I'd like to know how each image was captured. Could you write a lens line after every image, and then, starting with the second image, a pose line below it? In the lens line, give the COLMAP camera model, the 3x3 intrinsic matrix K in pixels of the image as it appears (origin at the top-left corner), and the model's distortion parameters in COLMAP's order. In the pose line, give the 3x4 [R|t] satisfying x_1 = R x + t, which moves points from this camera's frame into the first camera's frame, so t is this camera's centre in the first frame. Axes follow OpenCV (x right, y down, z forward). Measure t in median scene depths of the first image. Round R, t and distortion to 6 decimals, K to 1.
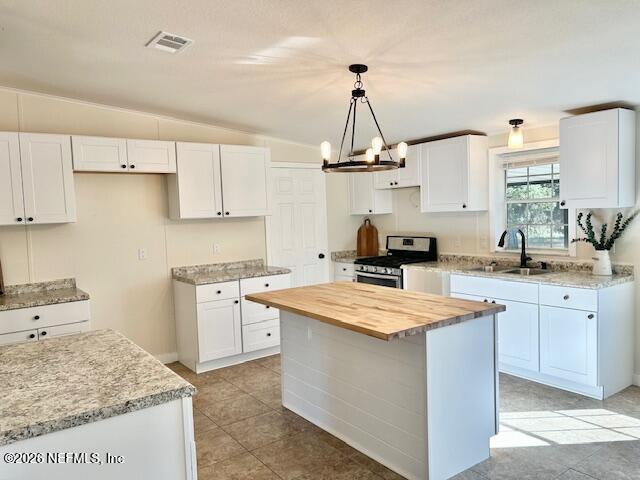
lens RADIAL K [[476.0, 0, 308.7], [0, 476.0, 243.7], [0, 0, 1]] dist [0.009586, 0.002041]
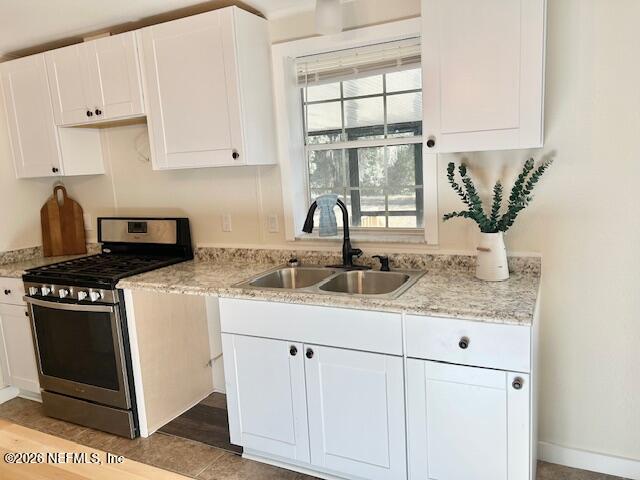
lens RADIAL K [[476.0, 0, 308.7], [0, 476.0, 243.7], [0, 0, 1]] dist [0.009586, 0.002041]
pose [[0.884942, -0.092767, 0.456369, 0.151438], [0.056354, 0.994089, 0.092794, -0.027371], [-0.462279, -0.056400, 0.884939, 0.496764]]
